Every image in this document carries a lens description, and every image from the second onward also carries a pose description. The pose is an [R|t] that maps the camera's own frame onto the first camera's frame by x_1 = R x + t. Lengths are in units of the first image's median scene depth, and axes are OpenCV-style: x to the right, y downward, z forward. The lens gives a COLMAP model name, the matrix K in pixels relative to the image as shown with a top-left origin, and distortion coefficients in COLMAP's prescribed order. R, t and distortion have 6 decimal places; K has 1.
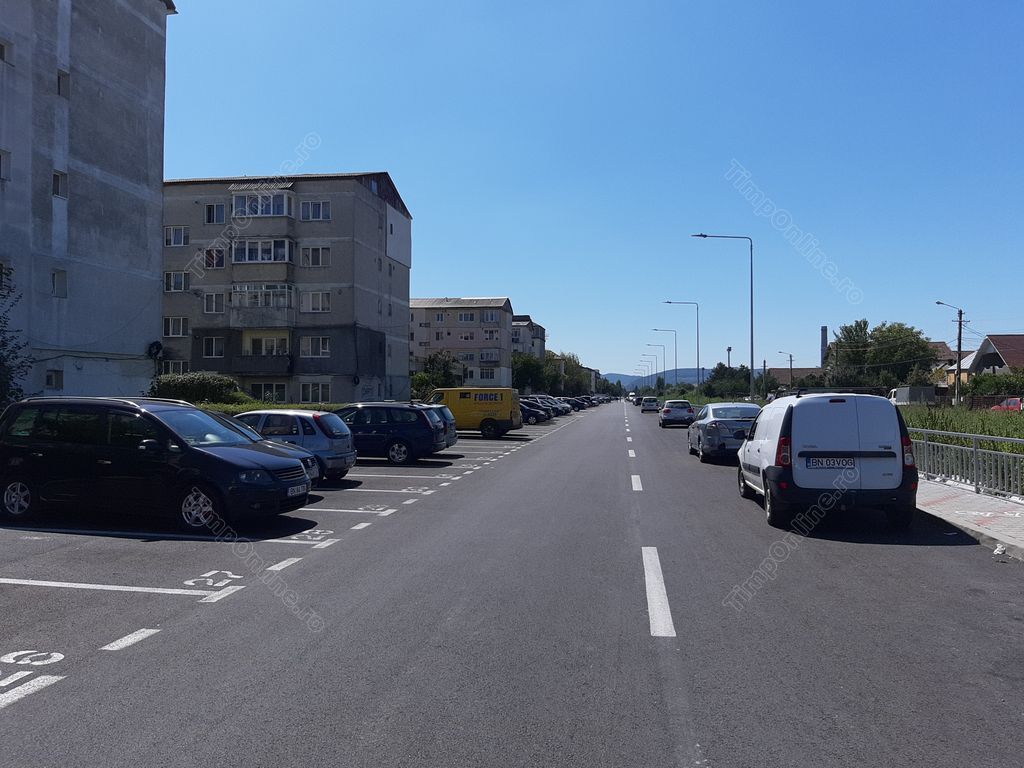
lens RADIAL K [[812.9, 0, 526.7], [0, 812.9, 386.1], [0, 0, 1]] dist [0.073469, -0.129125]
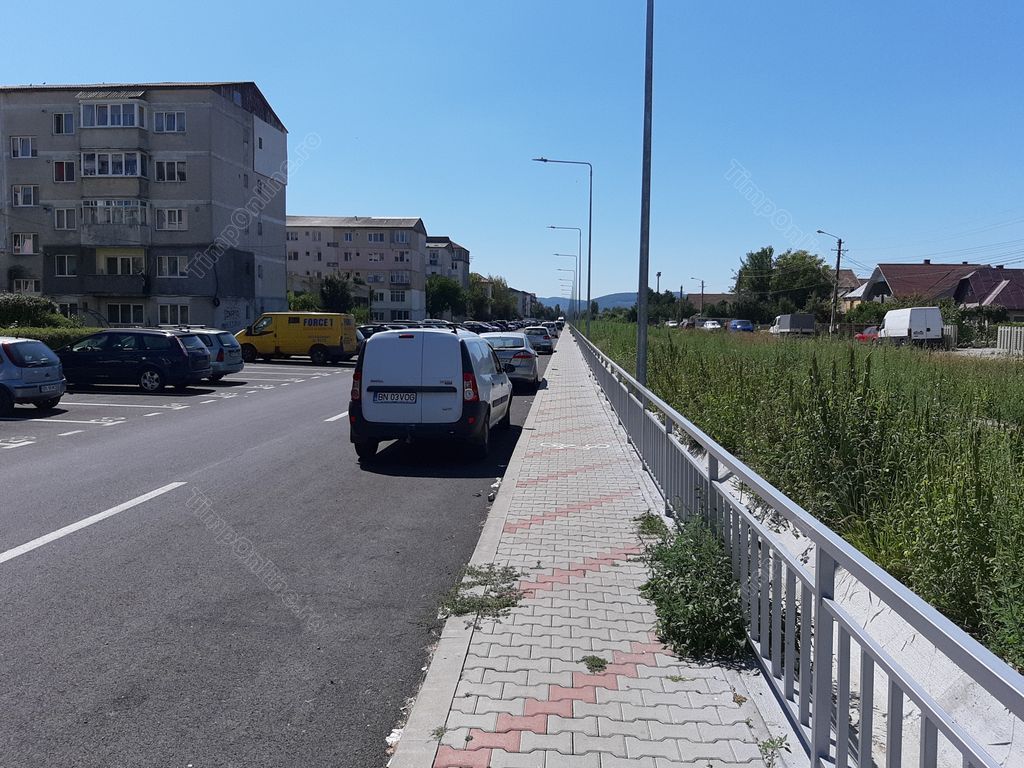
lens RADIAL K [[812.9, 0, 526.7], [0, 812.9, 386.1], [0, 0, 1]] dist [0.073469, -0.129125]
pose [[0.997593, 0.004042, 0.069220, 0.088154], [-0.010568, 0.995500, 0.094171, -0.003379], [-0.068528, -0.094676, 0.993147, -0.003533]]
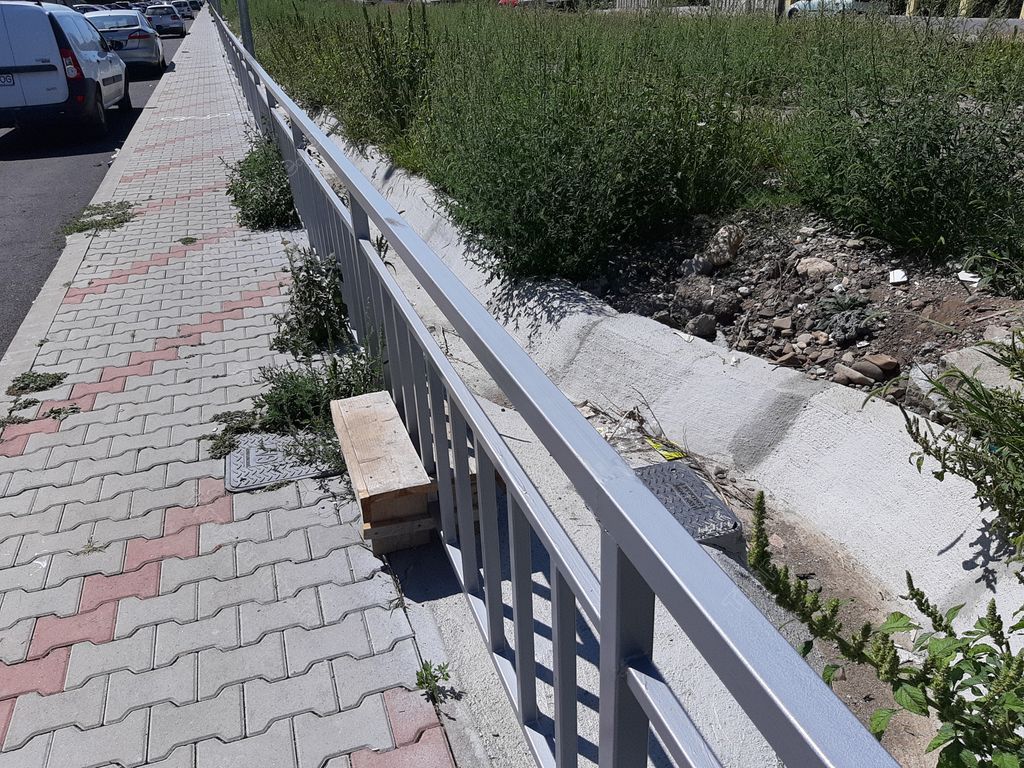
lens RADIAL K [[812.9, 0, 526.7], [0, 812.9, 386.1], [0, 0, 1]] dist [0.073469, -0.129125]
pose [[0.898118, -0.211923, 0.385321, 0.094305], [0.020251, 0.895221, 0.445162, -0.000539], [-0.439287, -0.392005, 0.808306, -0.045503]]
